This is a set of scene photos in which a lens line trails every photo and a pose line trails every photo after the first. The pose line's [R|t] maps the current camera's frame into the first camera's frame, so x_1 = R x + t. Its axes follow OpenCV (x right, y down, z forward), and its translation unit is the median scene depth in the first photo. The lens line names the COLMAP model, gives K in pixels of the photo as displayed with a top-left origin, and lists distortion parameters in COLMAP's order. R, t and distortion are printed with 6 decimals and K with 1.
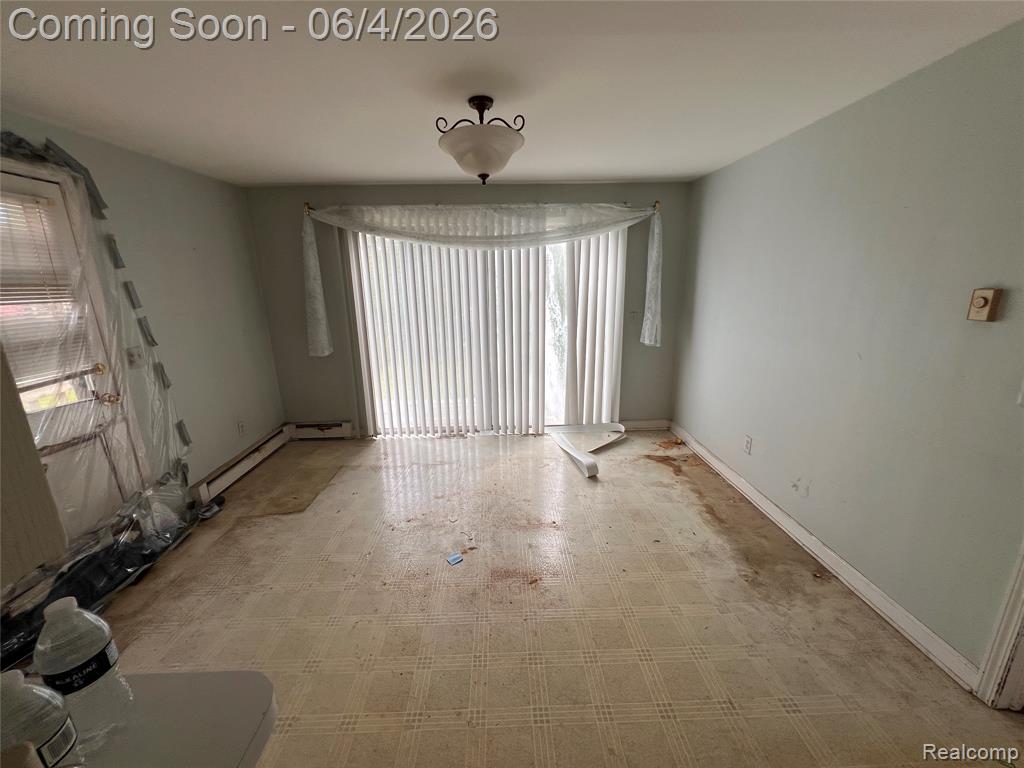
lens RADIAL K [[410.8, 0, 509.6], [0, 410.8, 386.2], [0, 0, 1]] dist [-0.013919, -0.000370]
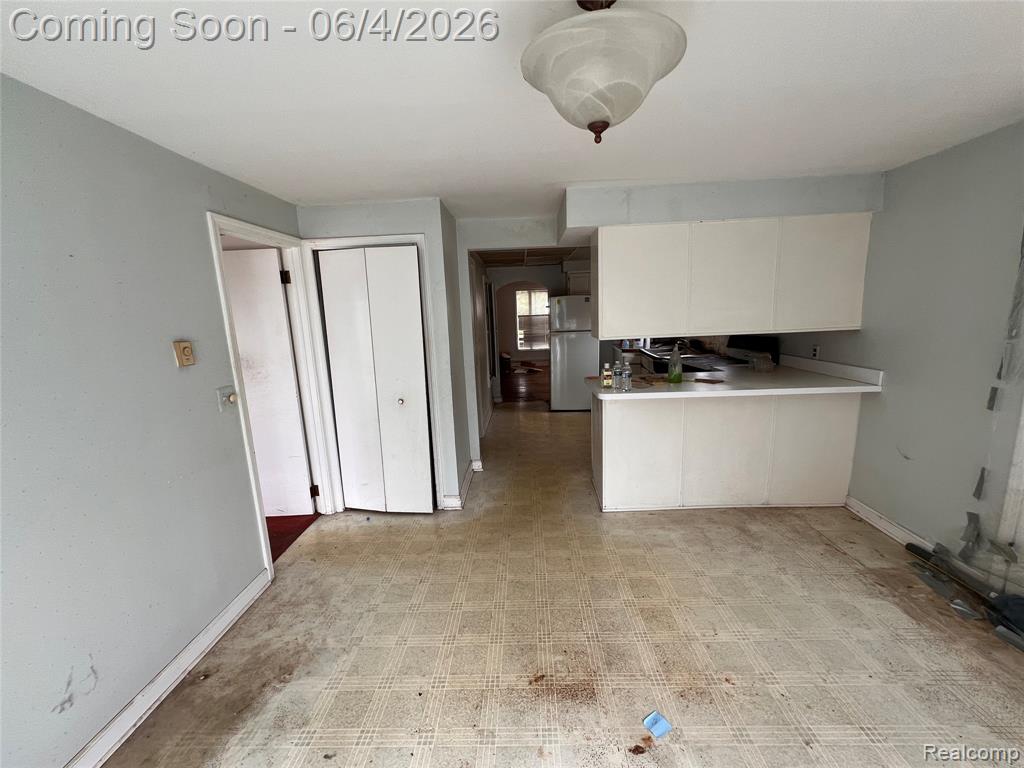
lens RADIAL K [[410.8, 0, 513.3], [0, 410.8, 386.4], [0, 0, 1]] dist [-0.013919, -0.000370]
pose [[-0.996638, 0.050152, 0.064793, 0.030355], [0.072455, 0.908683, 0.411152, -0.410836], [-0.038256, 0.414464, -0.909261, 1.586269]]
